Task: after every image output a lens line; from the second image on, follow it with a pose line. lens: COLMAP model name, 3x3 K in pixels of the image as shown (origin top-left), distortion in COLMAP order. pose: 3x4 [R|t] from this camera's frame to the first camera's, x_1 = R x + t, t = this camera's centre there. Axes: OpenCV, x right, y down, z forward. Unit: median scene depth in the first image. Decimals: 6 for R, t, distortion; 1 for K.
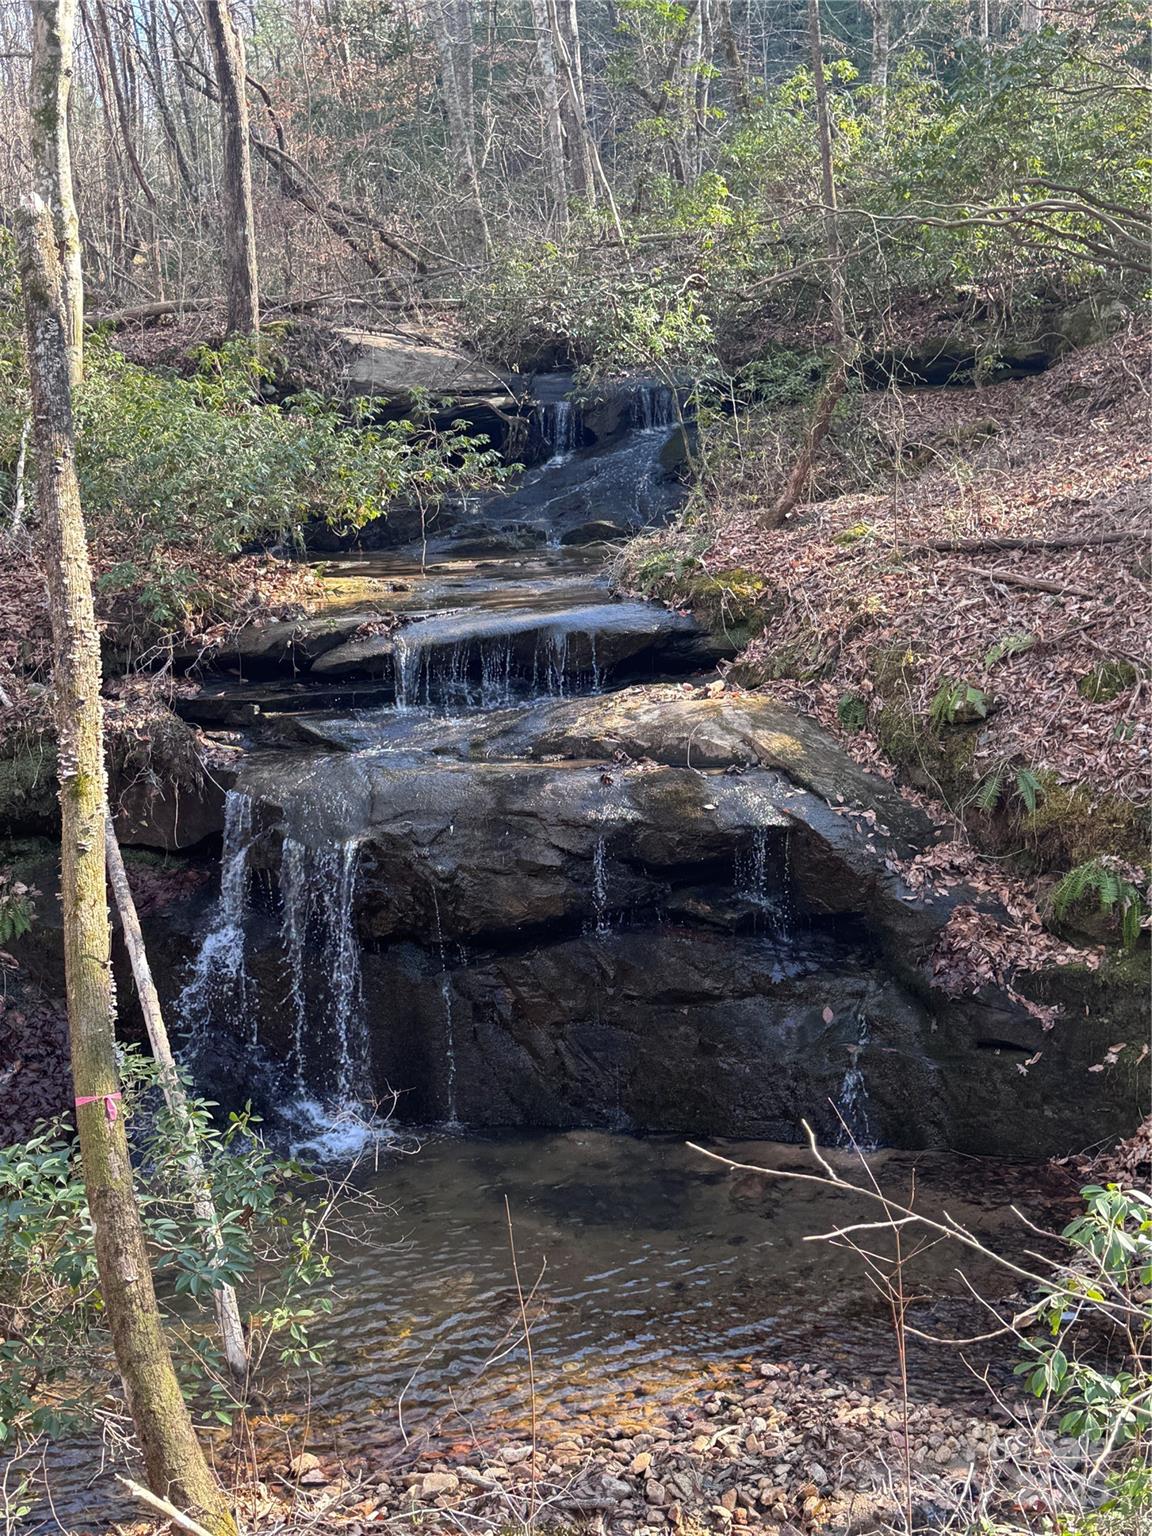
lens RADIAL K [[1885.1, 0, 581.0], [0, 1885.1, 775.4], [0, 0, 1]] dist [0.116390, 0.000000]
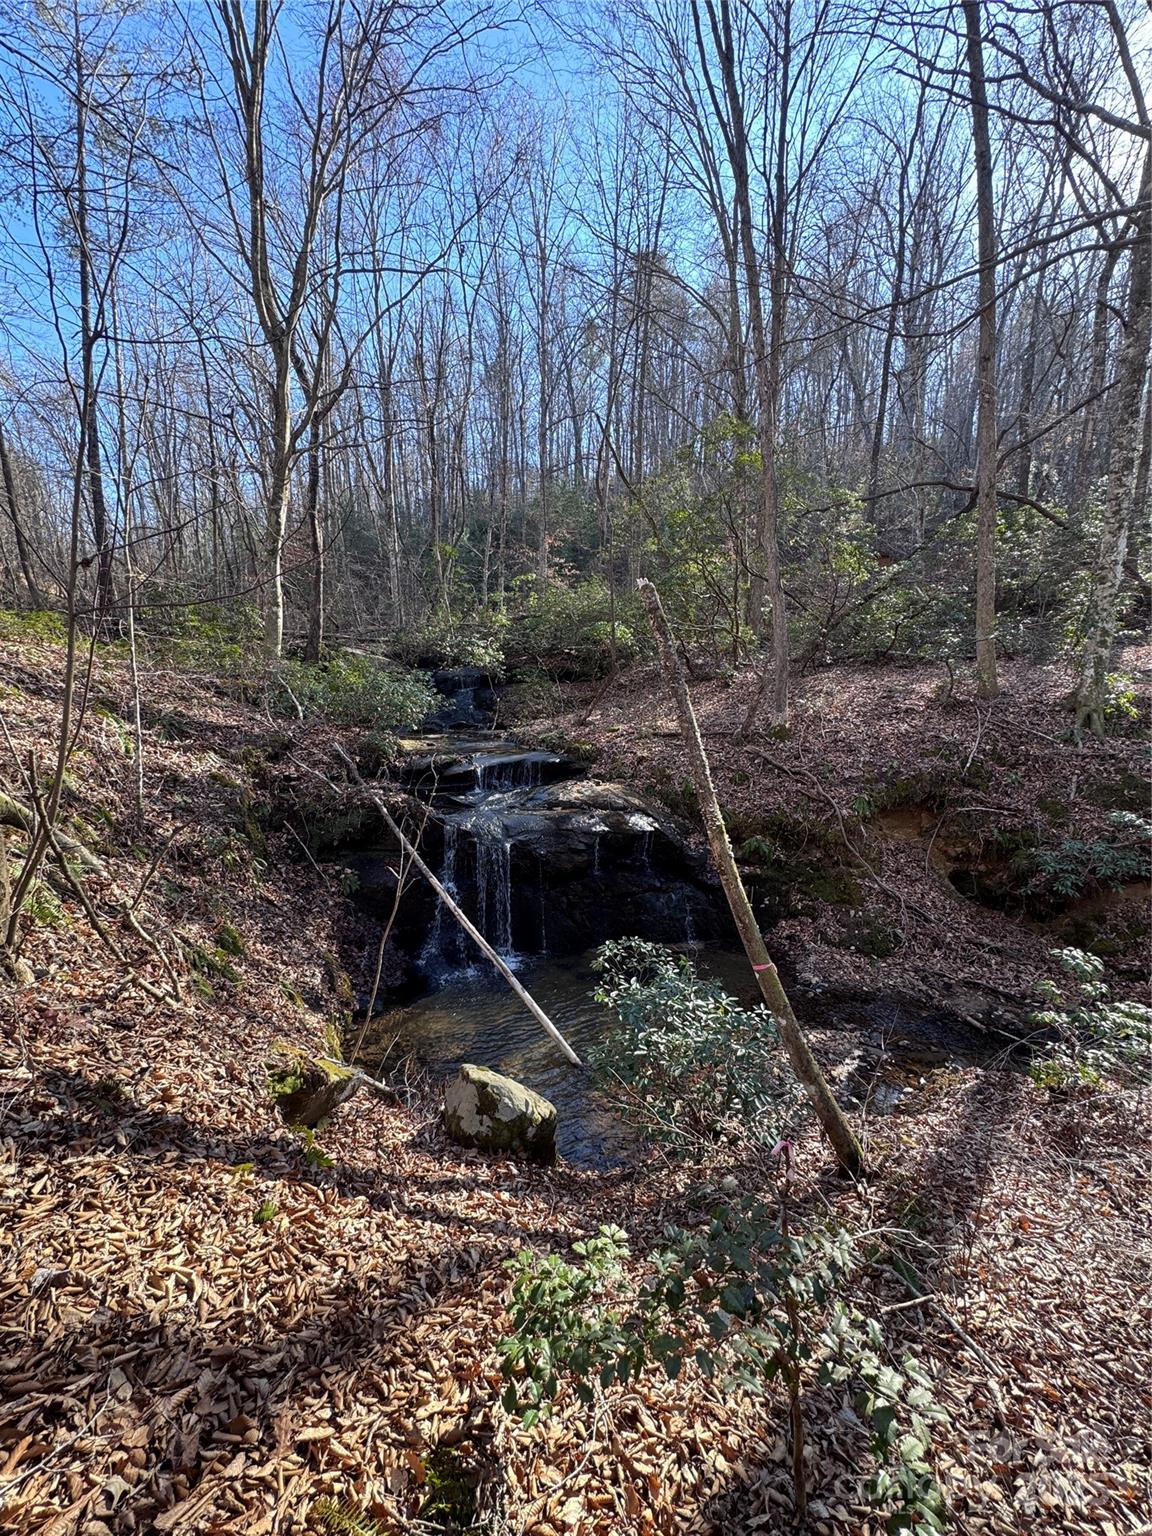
lens RADIAL K [[612.1, 0, 573.1], [0, 612.1, 782.6], [0, 0, 1]] dist [-0.005796, 0.000607]
pose [[0.905164, -0.008760, 0.424972, -0.370097], [0.026974, 0.998956, -0.036861, -0.013772], [-0.424206, 0.044828, 0.904455, 0.206961]]
